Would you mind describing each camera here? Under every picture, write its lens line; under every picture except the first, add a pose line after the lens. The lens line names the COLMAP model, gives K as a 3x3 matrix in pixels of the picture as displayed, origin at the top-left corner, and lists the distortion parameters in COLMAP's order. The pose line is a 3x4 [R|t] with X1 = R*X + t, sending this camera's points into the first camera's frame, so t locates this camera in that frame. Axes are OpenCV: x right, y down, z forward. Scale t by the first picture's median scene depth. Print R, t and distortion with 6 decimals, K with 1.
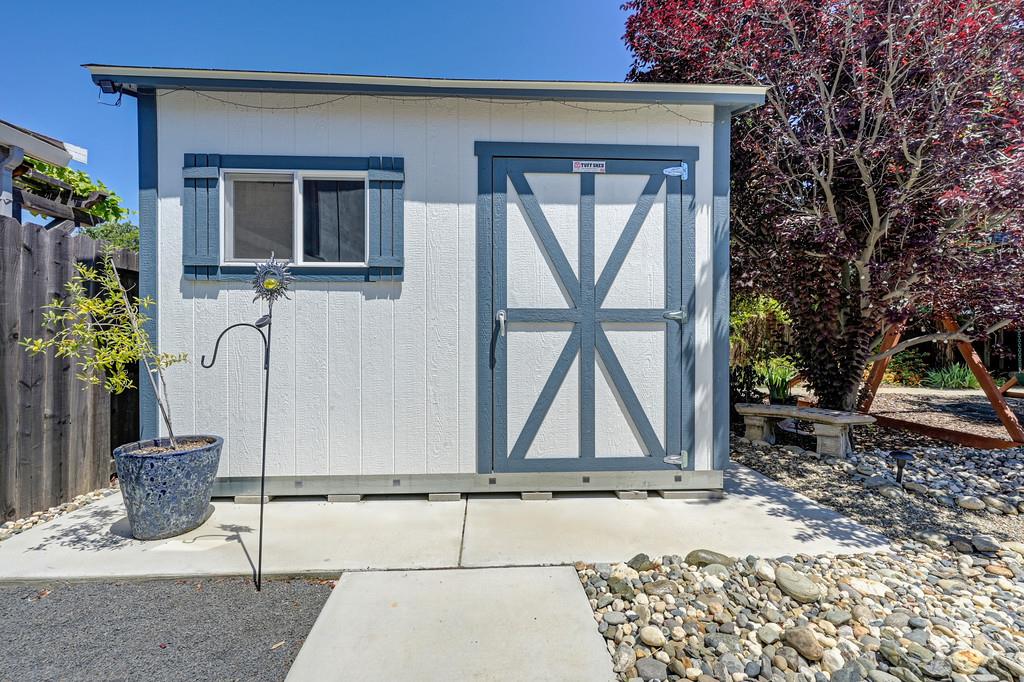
lens RADIAL K [[411.7, 0, 510.2], [0, 411.7, 339.6], [0, 0, 1]] dist [-0.000377, 0.000539]
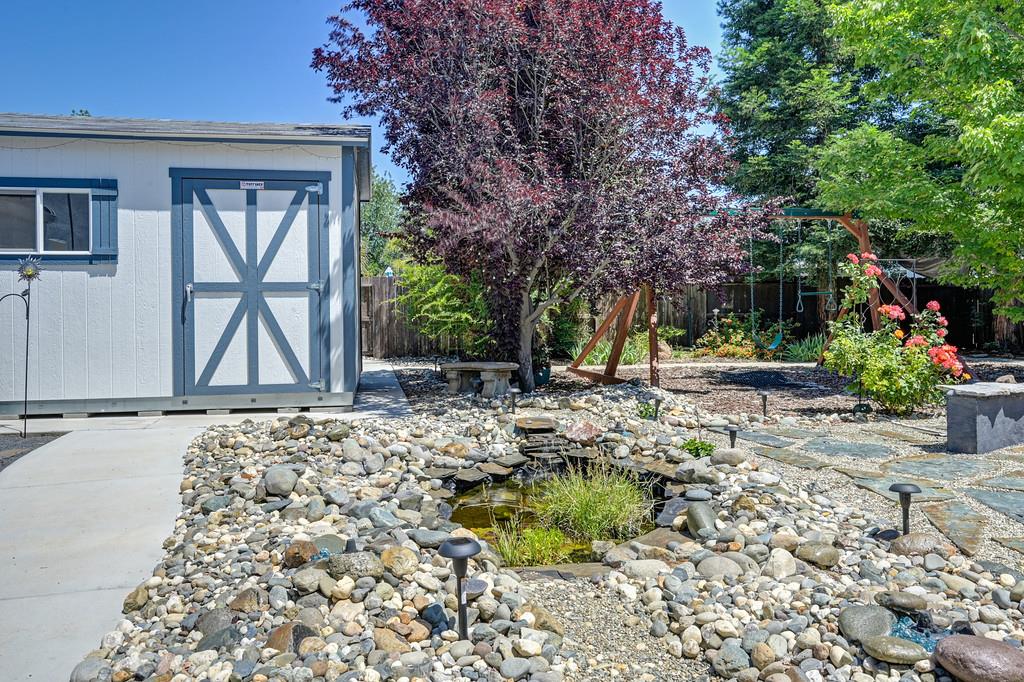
lens RADIAL K [[770.3, 0, 530.2], [0, 770.3, 318.7], [0, 0, 1]] dist [-0.016130, 0.010078]
pose [[0.990002, -0.009749, 0.140719, 0.788600], [0.010275, 0.999943, -0.003008, 0.072875], [-0.140682, 0.004424, 0.990045, -1.859686]]
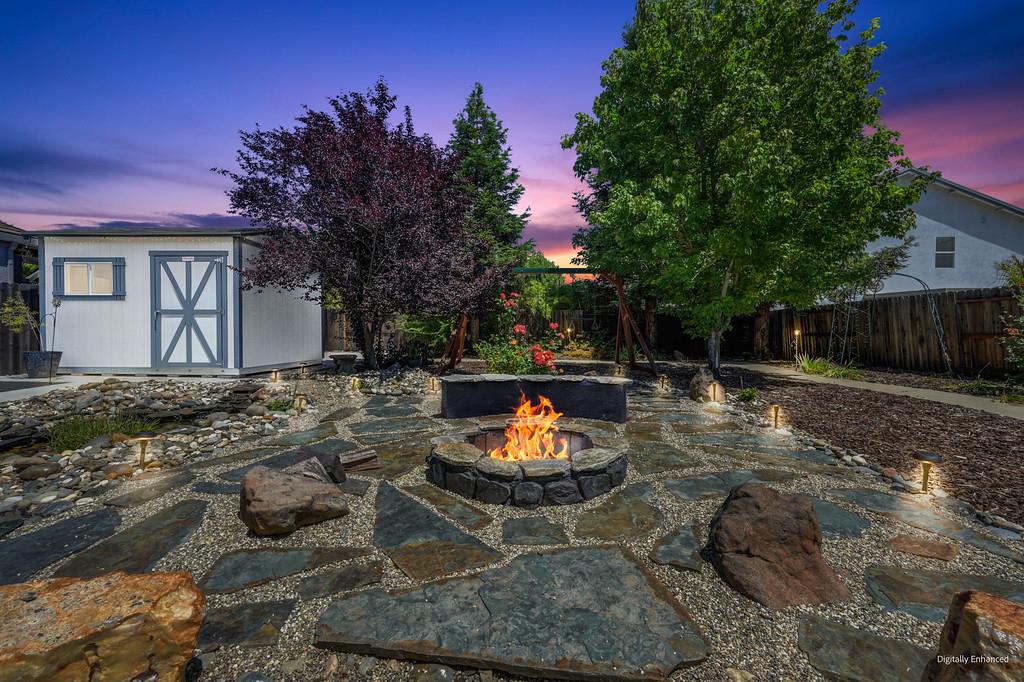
lens RADIAL K [[411.7, 0, 516.5], [0, 411.7, 339.4], [0, 0, 1]] dist [-0.000377, 0.000539]
pose [[0.997511, 0.005489, -0.070293, 2.653950], [-0.004958, 0.999958, 0.007722, 0.097088], [0.070333, -0.007354, 0.997496, -1.670281]]
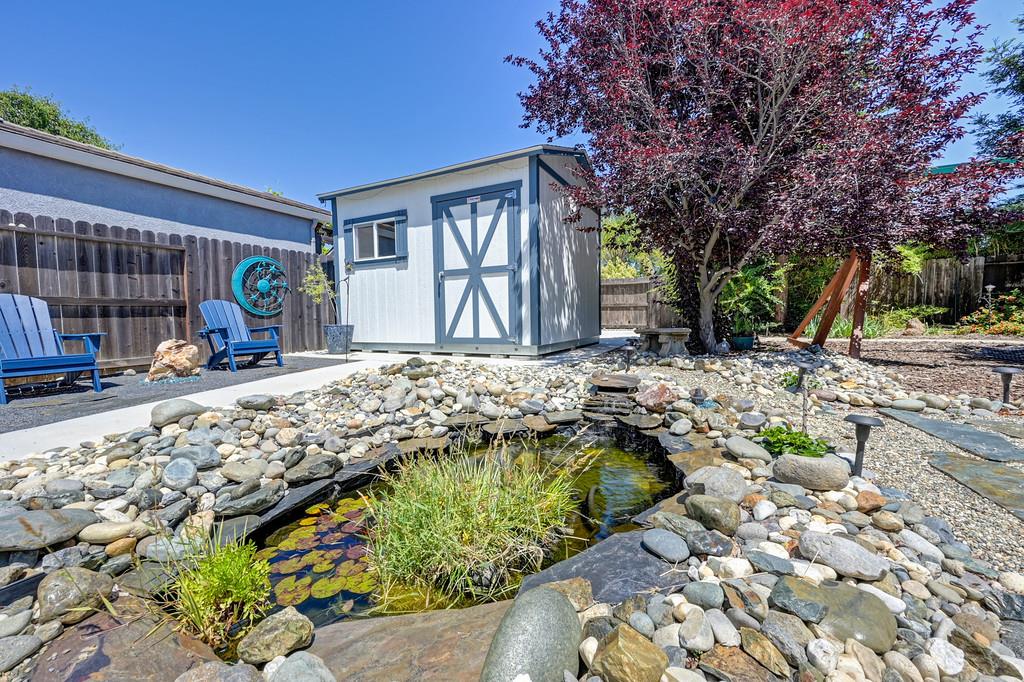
lens RADIAL K [[411.7, 0, 514.6], [0, 411.7, 338.6], [0, 0, 1]] dist [-0.000377, 0.000539]
pose [[0.866953, 0.011935, -0.498247, 1.445661], [0.013644, 0.998770, 0.047666, 0.194260], [0.498204, -0.048122, 0.865724, -0.762580]]
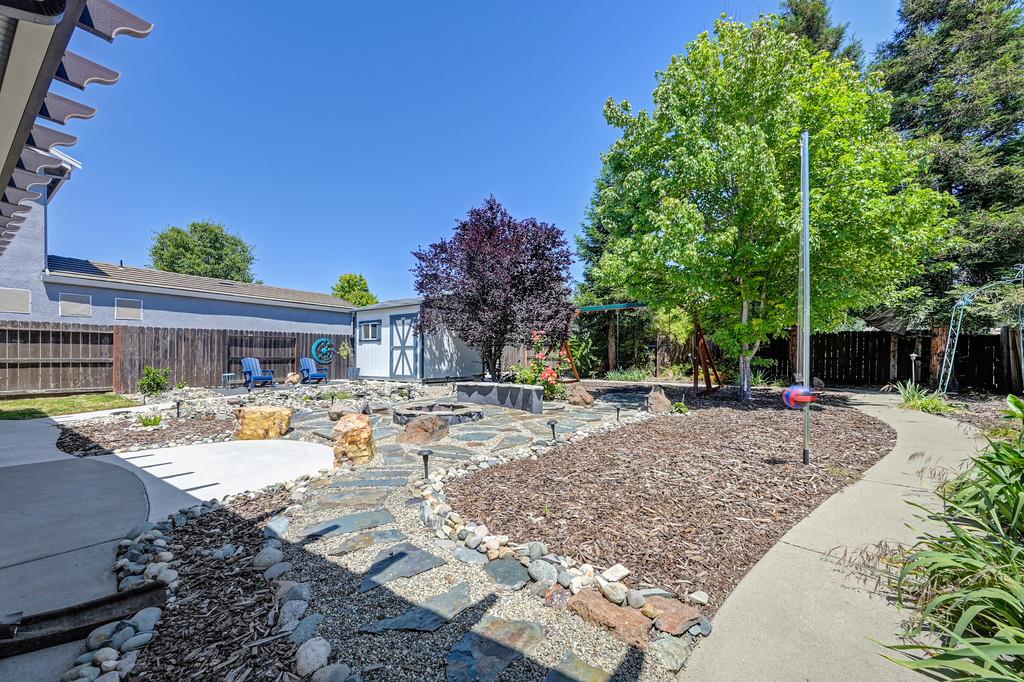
lens RADIAL K [[411.7, 0, 509.2], [0, 411.7, 356.6], [0, 0, 1]] dist [-0.000377, 0.000539]
pose [[0.774811, -0.000520, -0.632192, 4.539049], [-0.006054, 0.999948, -0.008242, 0.093555], [0.632164, 0.010213, 0.774768, -2.184009]]
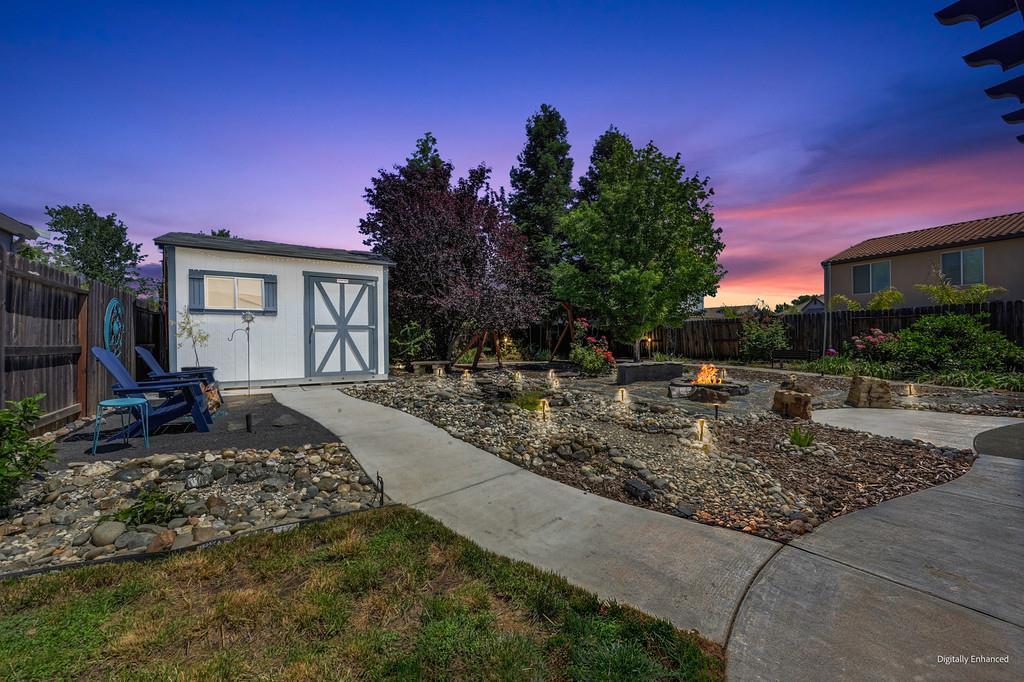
lens RADIAL K [[411.7, 0, 522.3], [0, 411.7, 345.5], [0, 0, 1]] dist [-0.000377, 0.000539]
pose [[0.868819, -0.011469, 0.494997, -0.191659], [0.010171, 0.999934, 0.005318, 0.083565], [-0.495025, 0.000414, 0.868879, -2.541578]]
